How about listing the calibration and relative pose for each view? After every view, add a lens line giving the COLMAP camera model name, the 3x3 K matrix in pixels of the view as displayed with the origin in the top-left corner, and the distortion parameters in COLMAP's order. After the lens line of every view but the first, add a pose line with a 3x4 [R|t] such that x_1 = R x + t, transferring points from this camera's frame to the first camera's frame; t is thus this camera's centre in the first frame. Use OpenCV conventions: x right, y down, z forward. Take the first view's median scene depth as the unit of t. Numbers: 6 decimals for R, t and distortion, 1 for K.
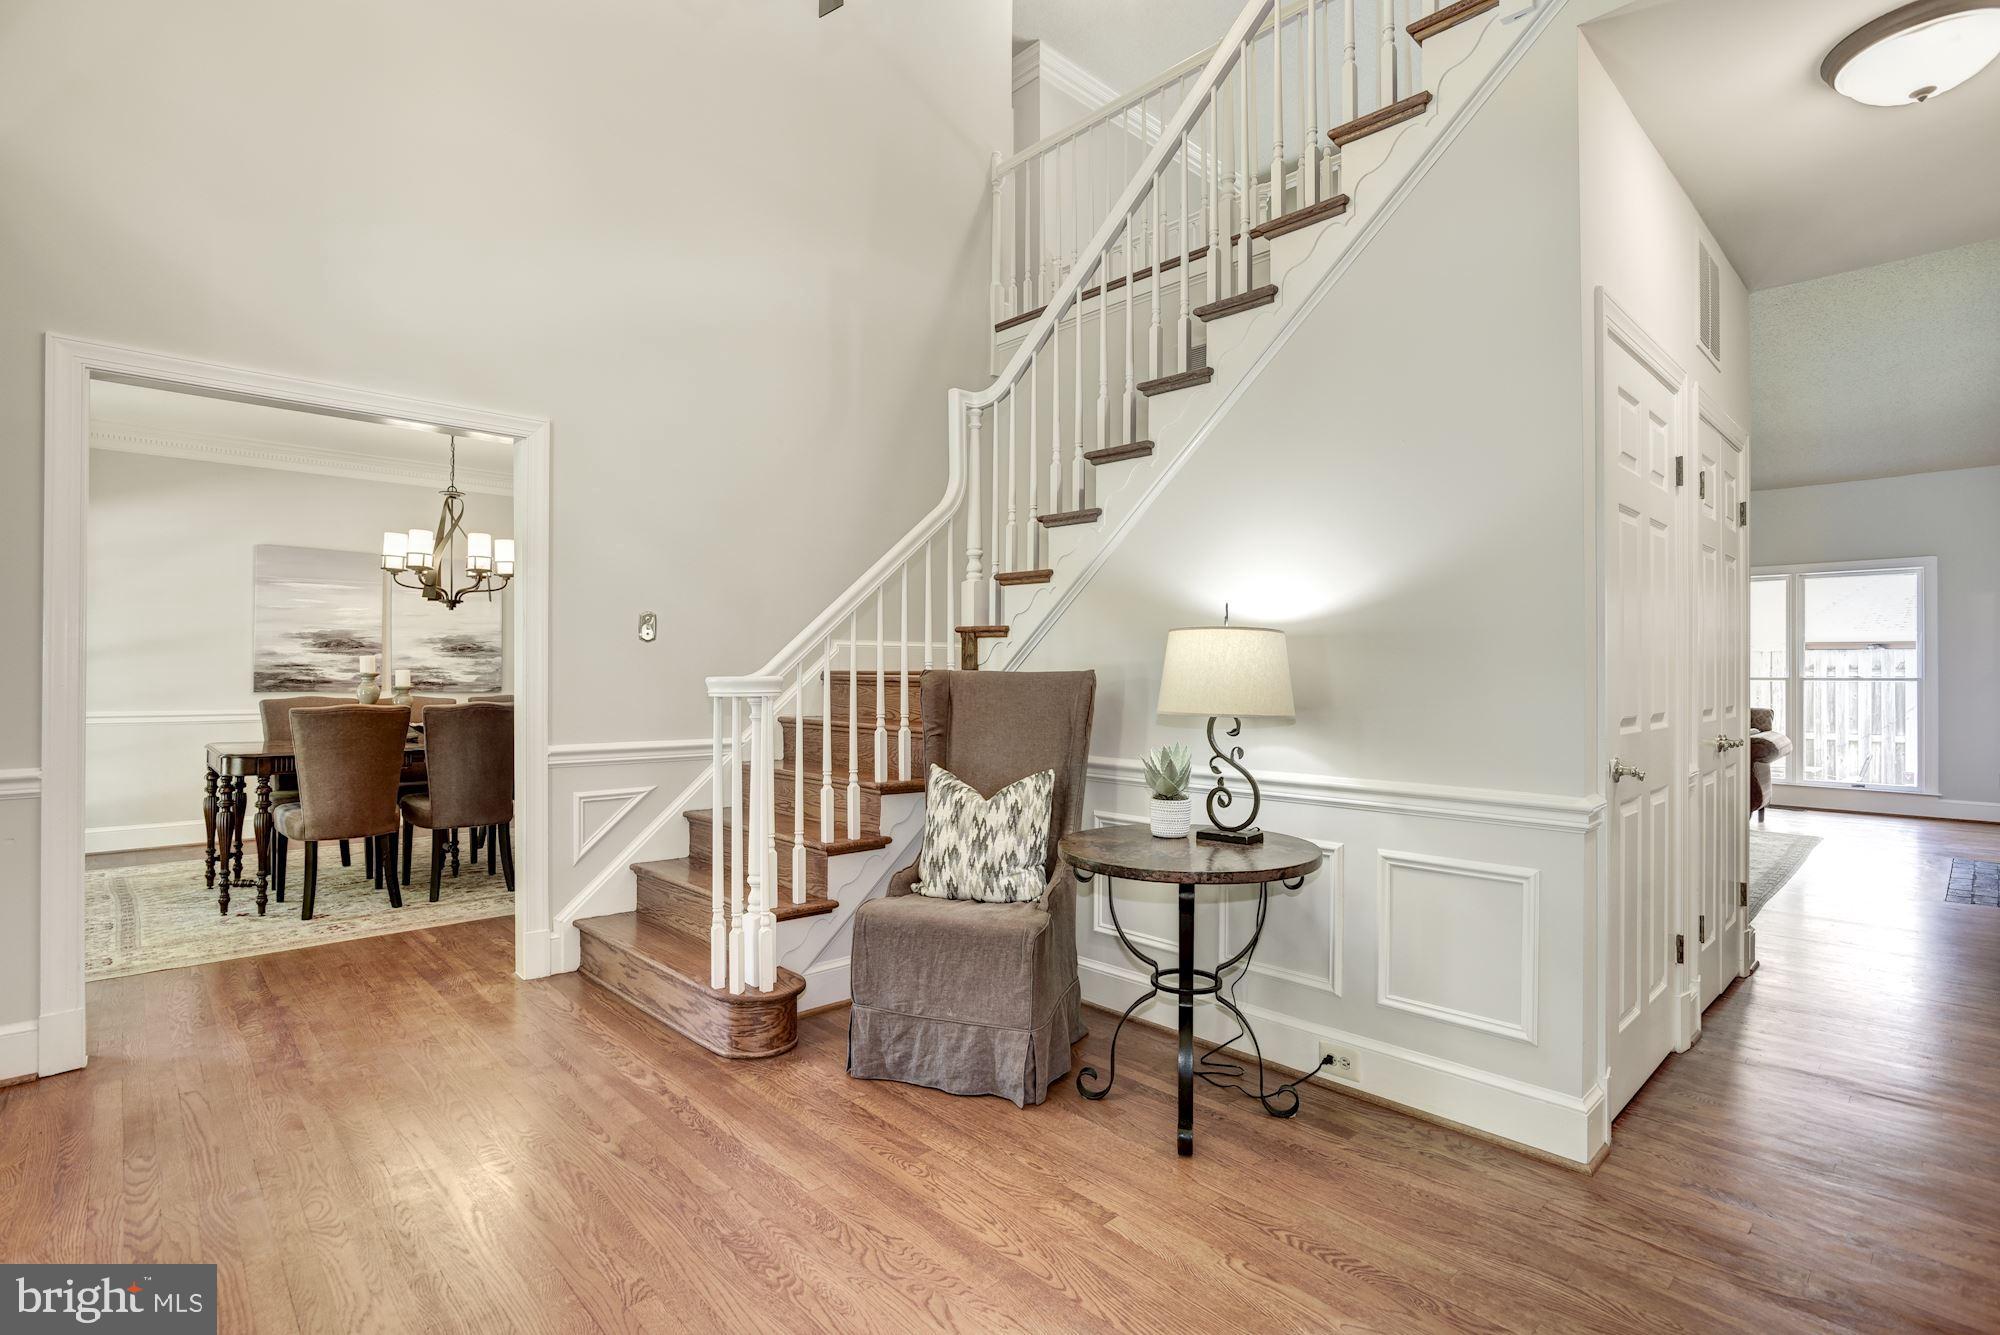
lens RADIAL K [[937.6, 0, 988.6], [0, 937.6, 663.4], [0, 0, 1]] dist [-0.023185, 0.001776]
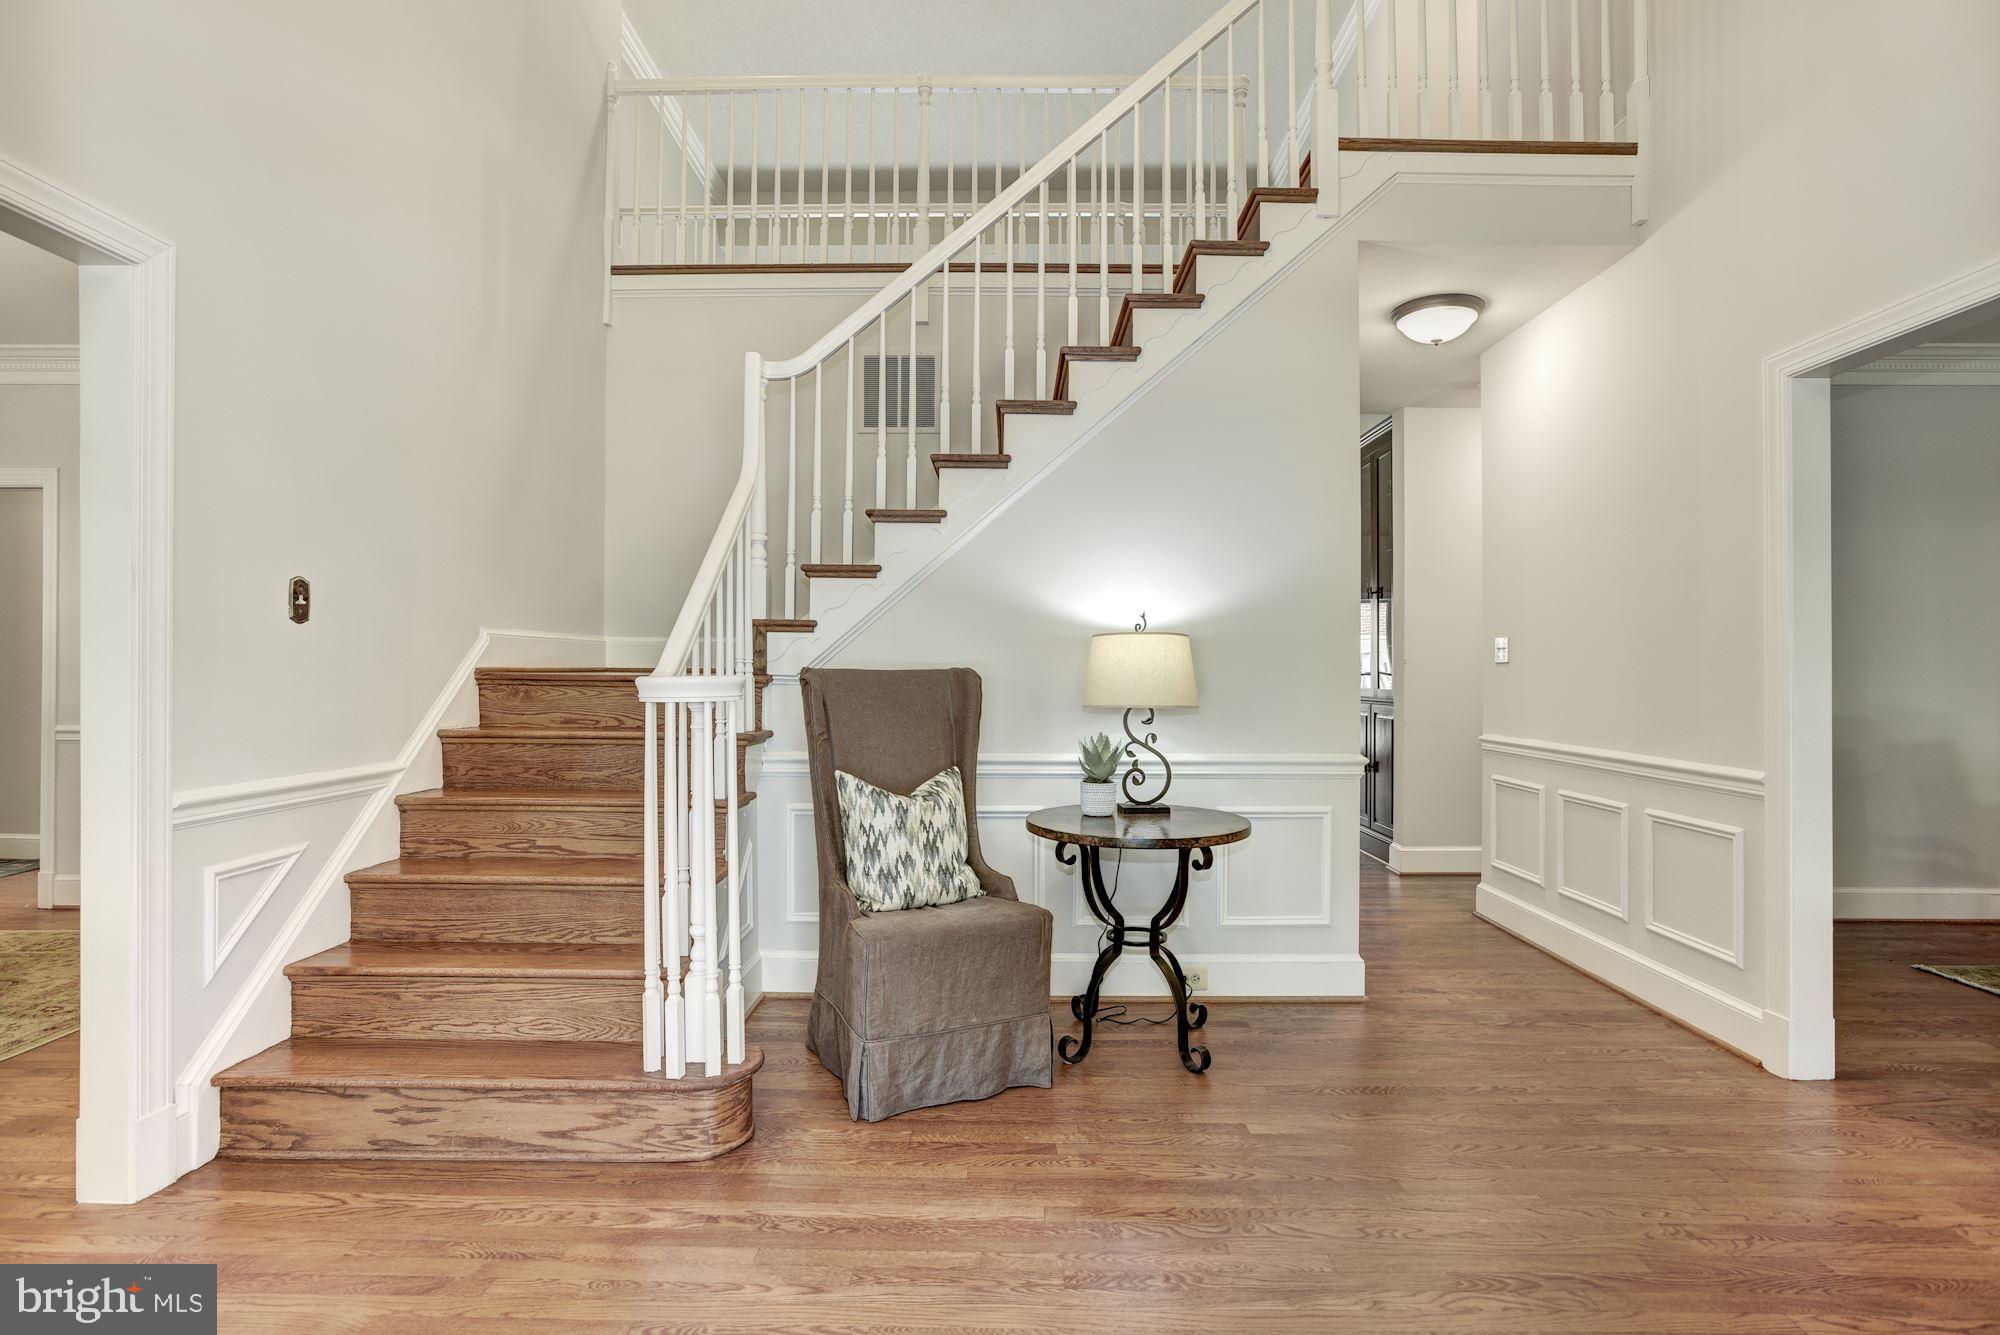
lens RADIAL K [[937.6, 0, 981.9], [0, 937.6, 668.0], [0, 0, 1]] dist [-0.023185, 0.001776]
pose [[0.703145, 0.003633, 0.711038, -0.665512], [-0.009792, 0.999942, 0.004574, 0.001797], [-0.710979, -0.010179, 0.703139, 0.280961]]
